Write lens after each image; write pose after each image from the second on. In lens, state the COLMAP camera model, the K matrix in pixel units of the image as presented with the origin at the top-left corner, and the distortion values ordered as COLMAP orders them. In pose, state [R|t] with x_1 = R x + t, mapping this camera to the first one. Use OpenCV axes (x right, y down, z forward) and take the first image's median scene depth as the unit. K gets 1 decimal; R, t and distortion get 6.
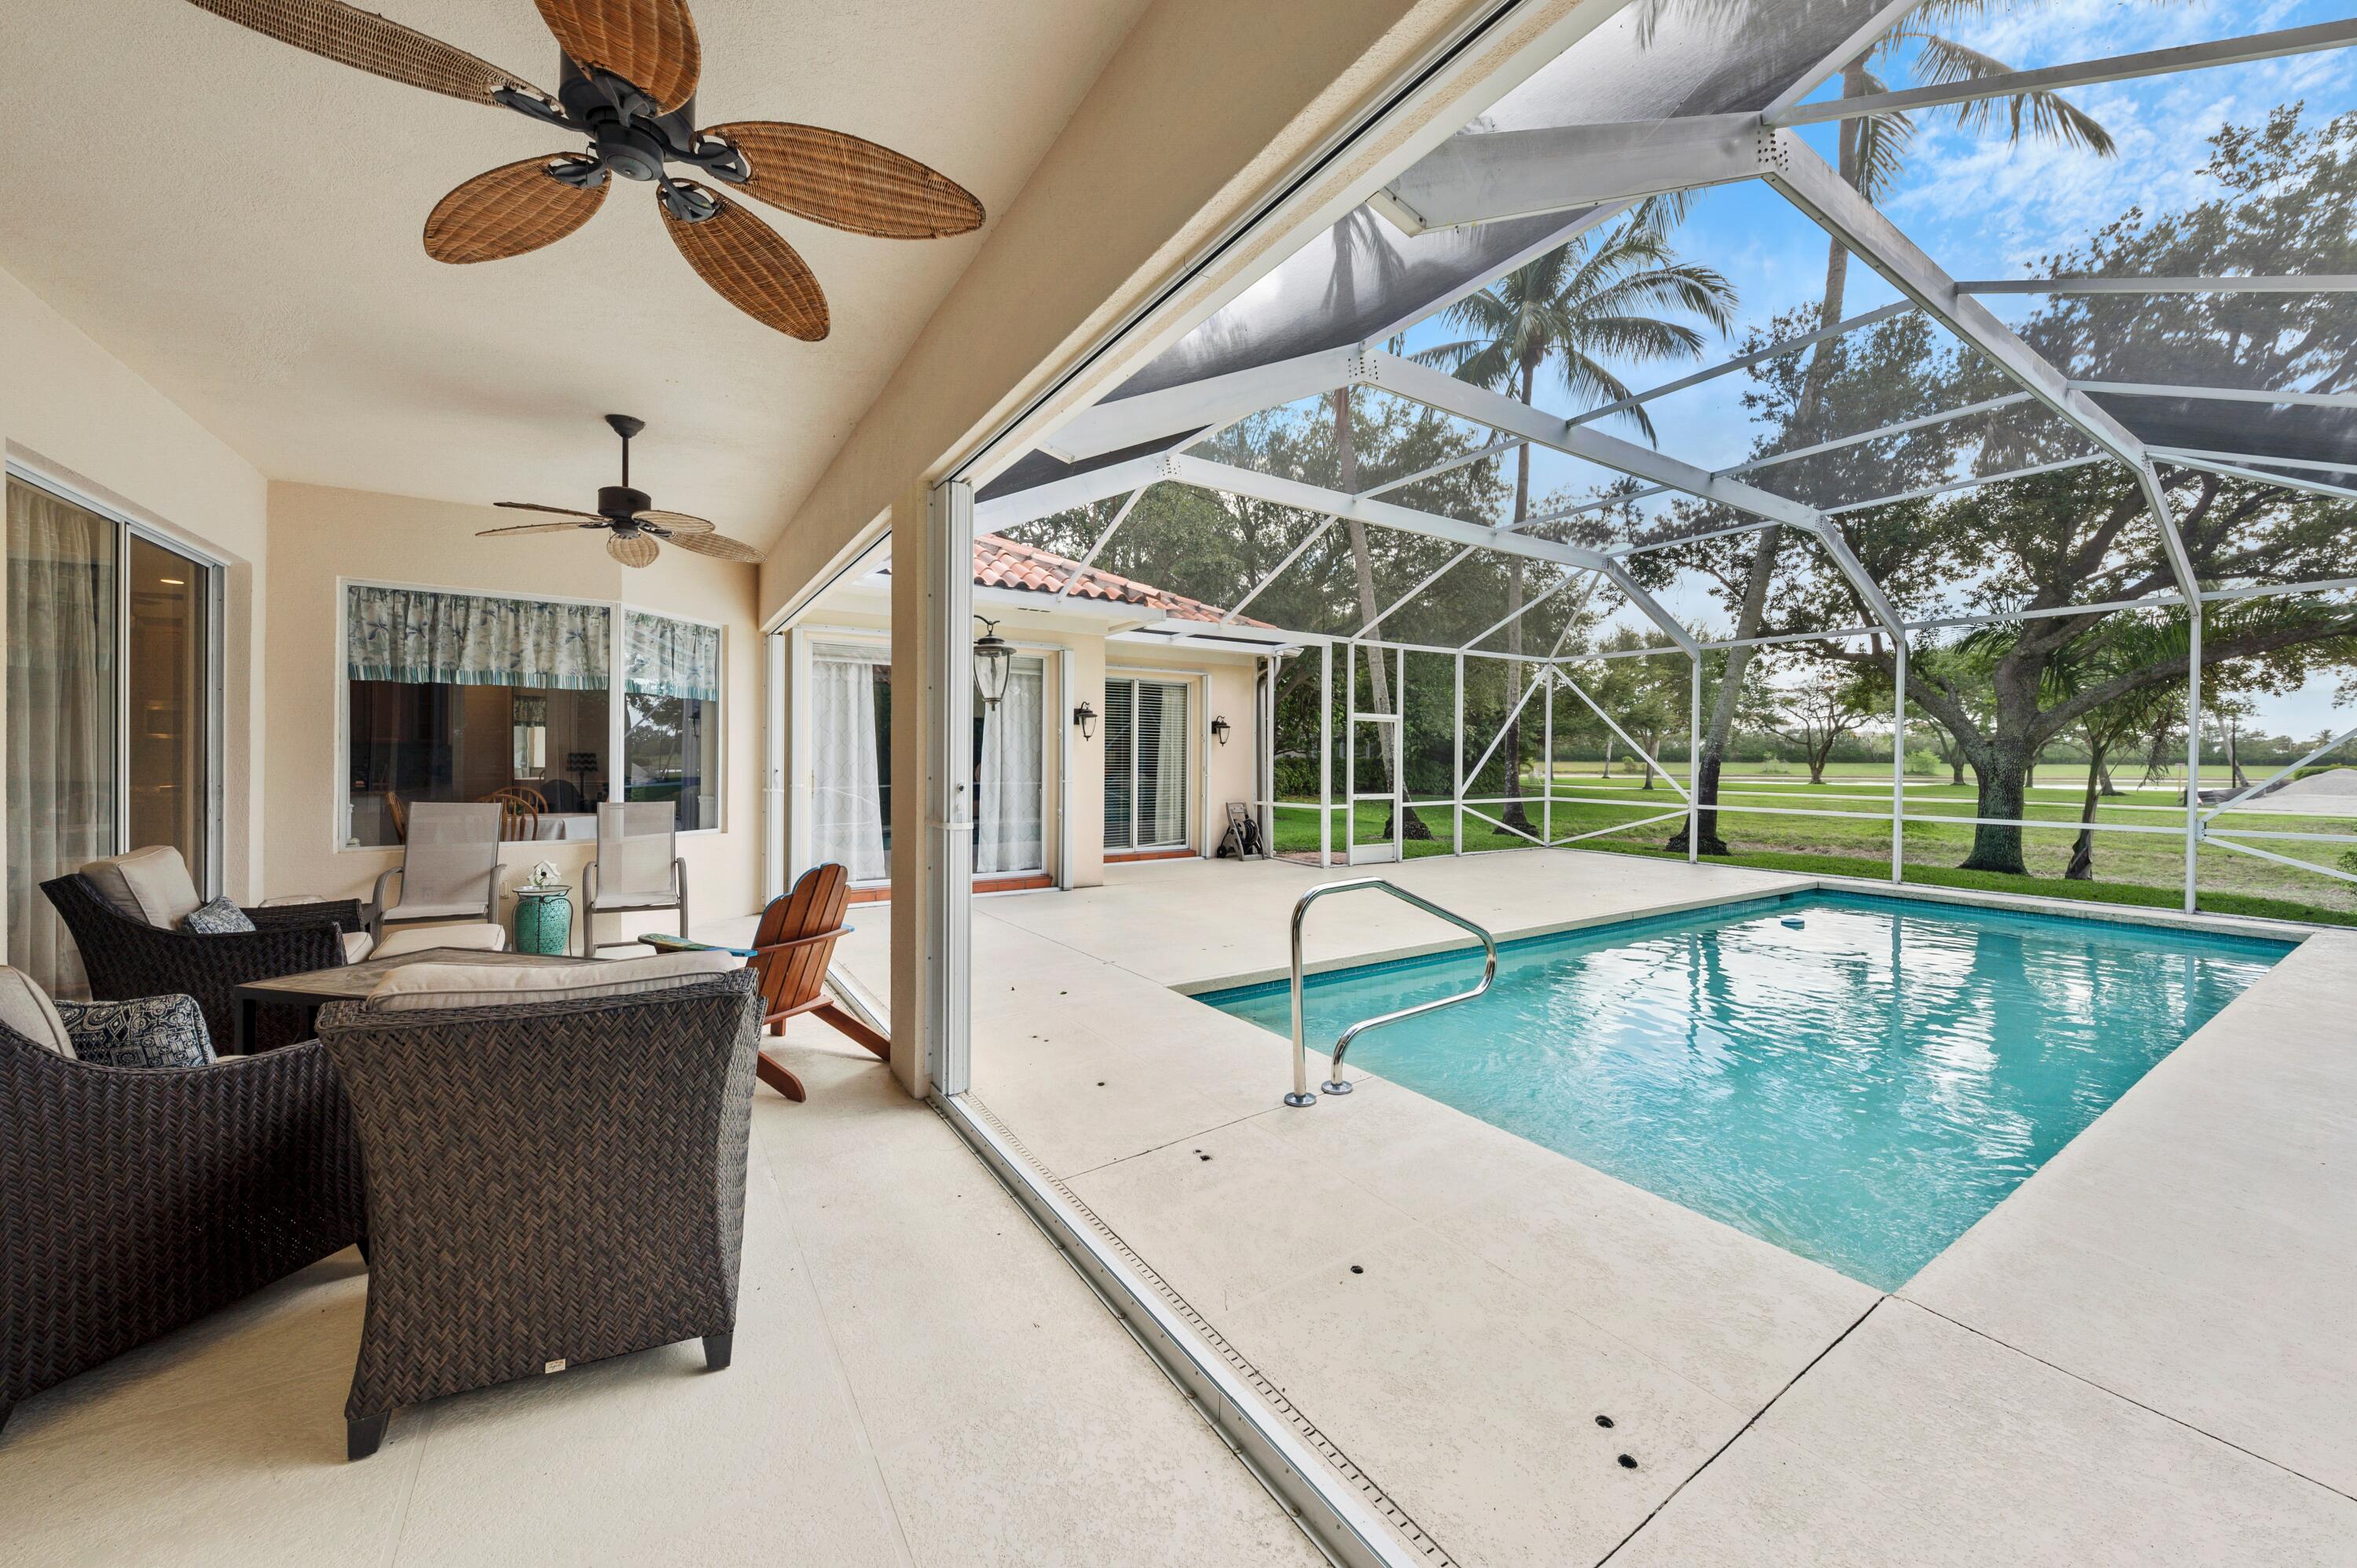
lens RADIAL K [[852.1, 0, 1178.5], [0, 852.1, 784.0], [0, 0, 1]] dist [0.000701, 0.000123]
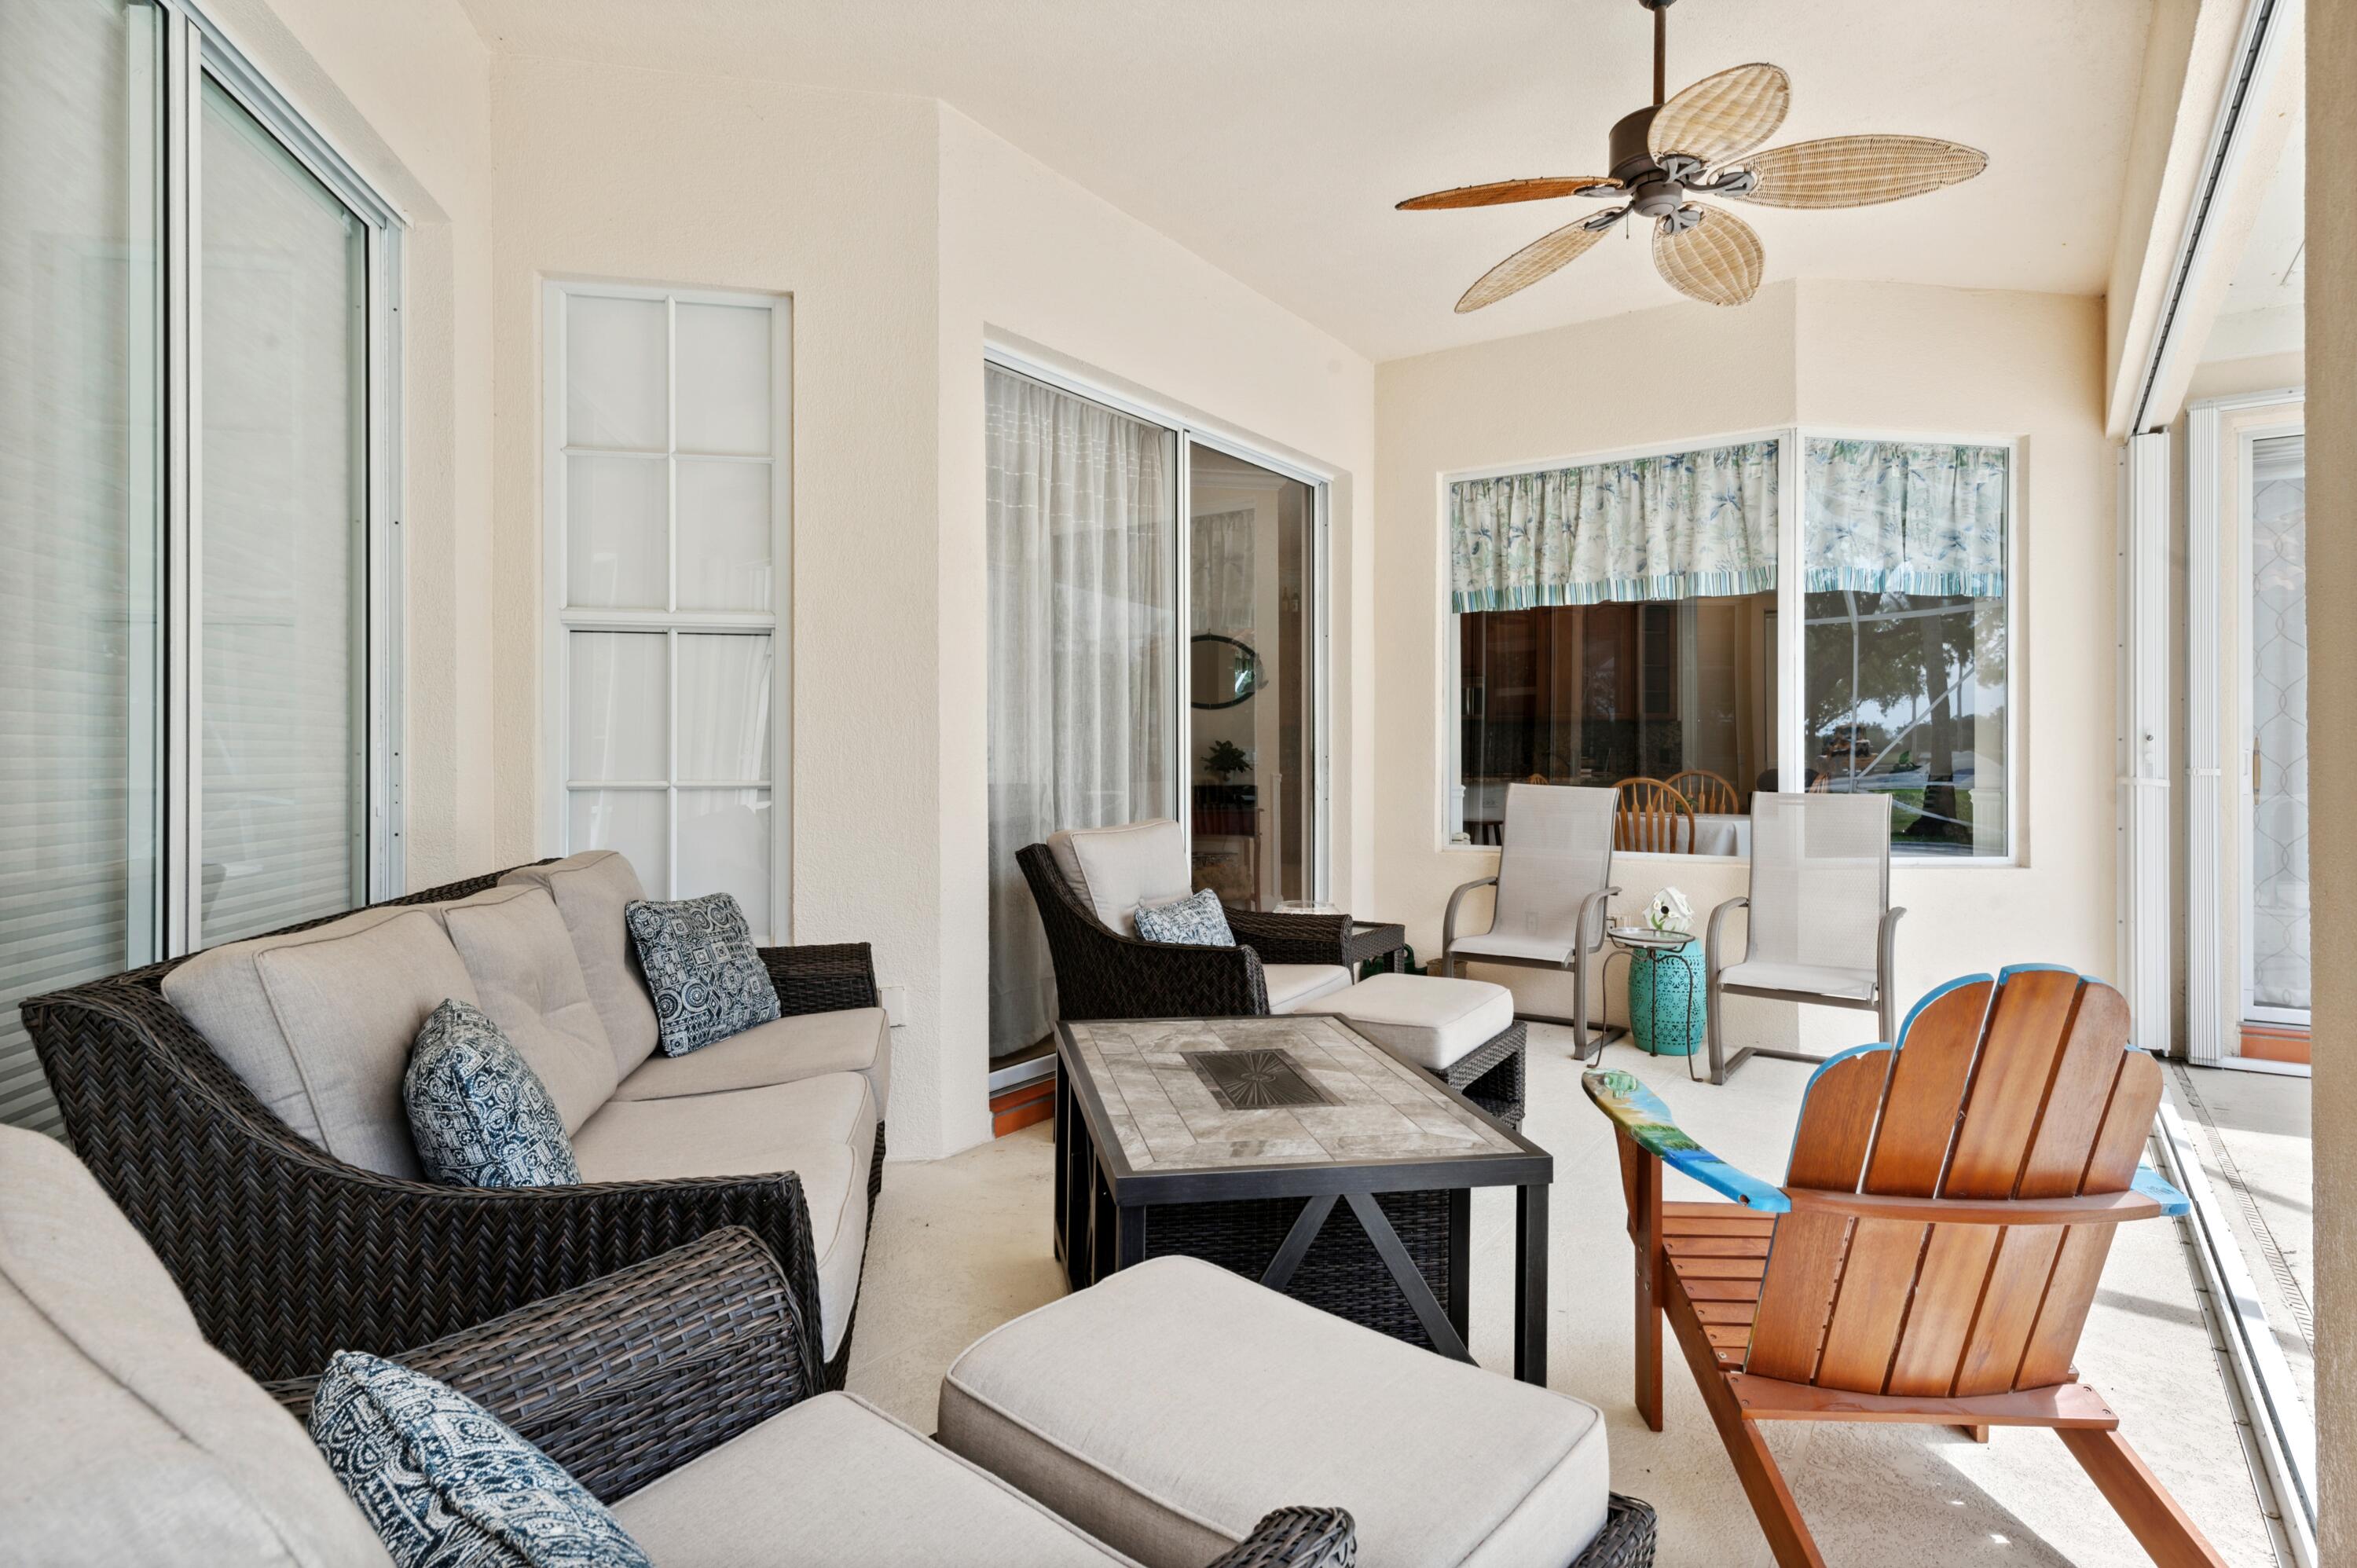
lens RADIAL K [[1248.5, 0, 1182.1], [0, 1248.5, 765.5], [0, 0, 1]] dist [0.005654, 0.000813]
pose [[0.393818, 0.001555, -0.919187, -0.082022], [-0.022312, 0.999720, -0.007868, 0.019127], [0.918918, 0.023607, 0.393742, 0.352458]]
